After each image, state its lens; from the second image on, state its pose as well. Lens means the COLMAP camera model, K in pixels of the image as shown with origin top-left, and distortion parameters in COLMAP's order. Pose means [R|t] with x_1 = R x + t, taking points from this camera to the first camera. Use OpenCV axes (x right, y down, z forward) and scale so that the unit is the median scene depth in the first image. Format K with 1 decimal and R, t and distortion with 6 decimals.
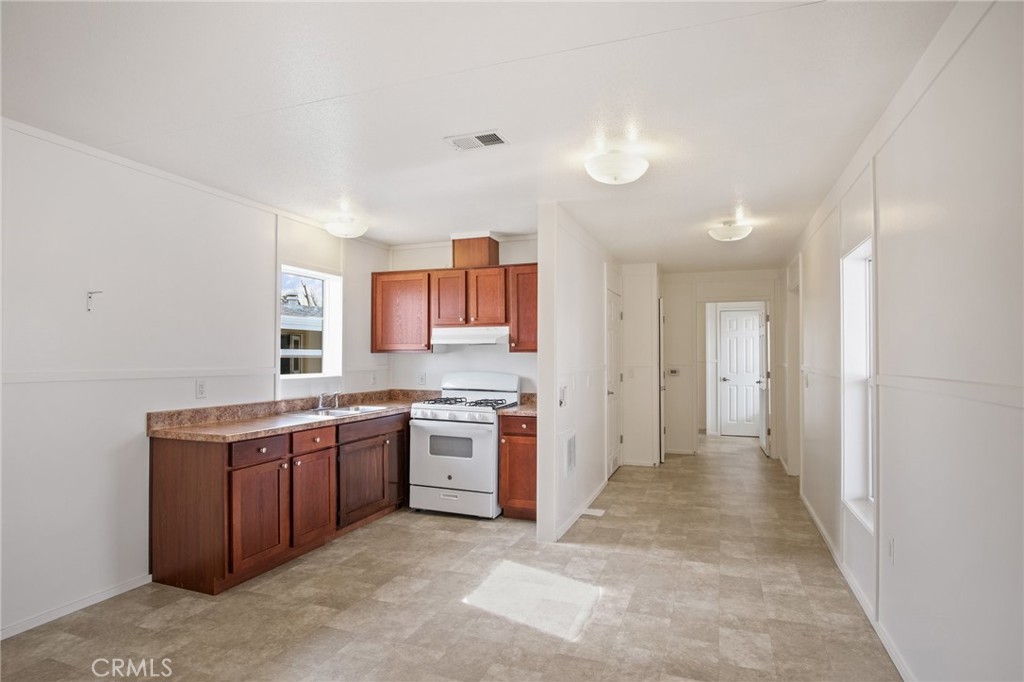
lens RADIAL K [[548.5, 0, 525.6], [0, 548.5, 349.6], [0, 0, 1]] dist [-0.003690, 0.002540]
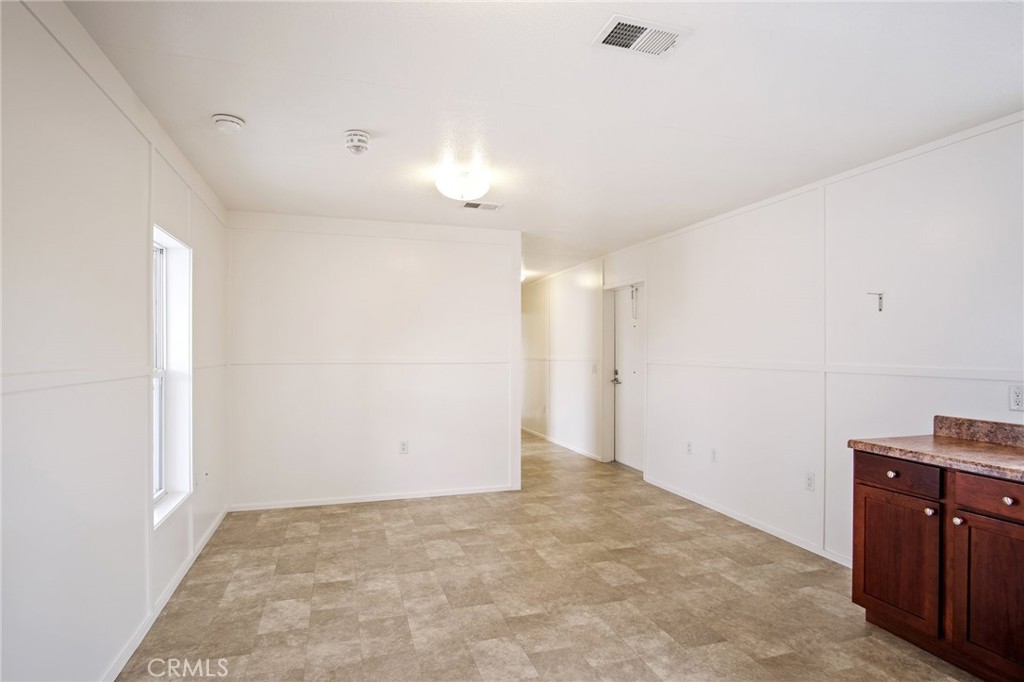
lens RADIAL K [[548.5, 0, 484.7], [0, 548.5, 336.3], [0, 0, 1]] dist [-0.003690, 0.002540]
pose [[-0.821228, -0.019644, -0.570261, 0.287974], [0.000392, 0.999388, -0.034991, 0.011324], [0.570600, -0.028959, -0.820718, 0.865601]]
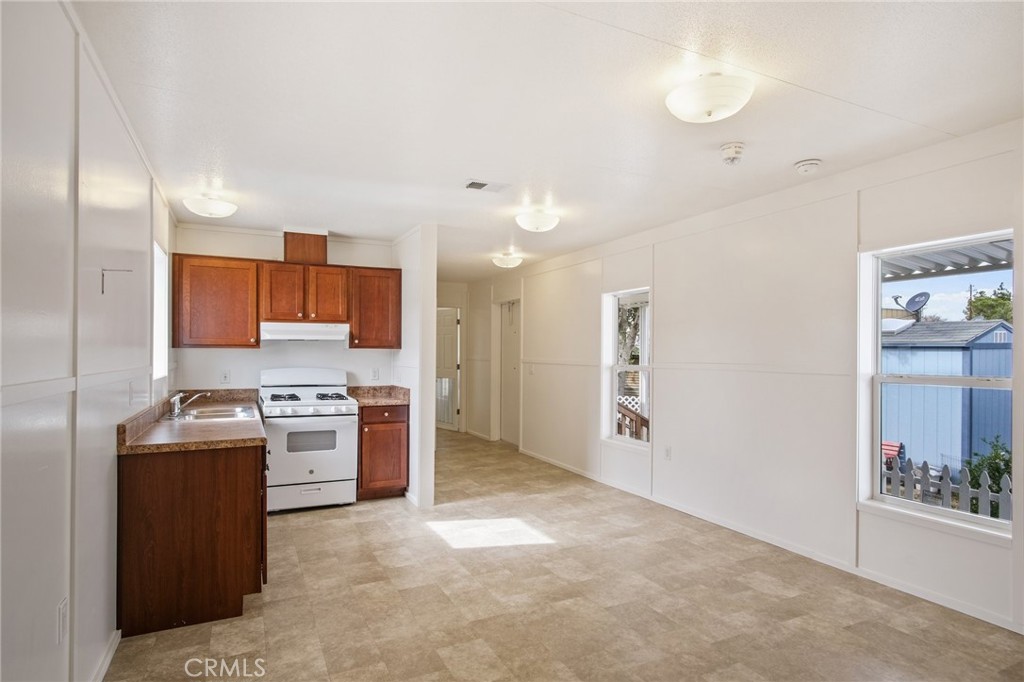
lens RADIAL K [[548.5, 0, 513.0], [0, 548.5, 354.0], [0, 0, 1]] dist [-0.003690, 0.002540]
pose [[0.696490, -0.002601, 0.717562, -0.565066], [-0.009052, 0.999882, 0.012411, -0.000159], [-0.717510, -0.015139, 0.696384, 0.028861]]
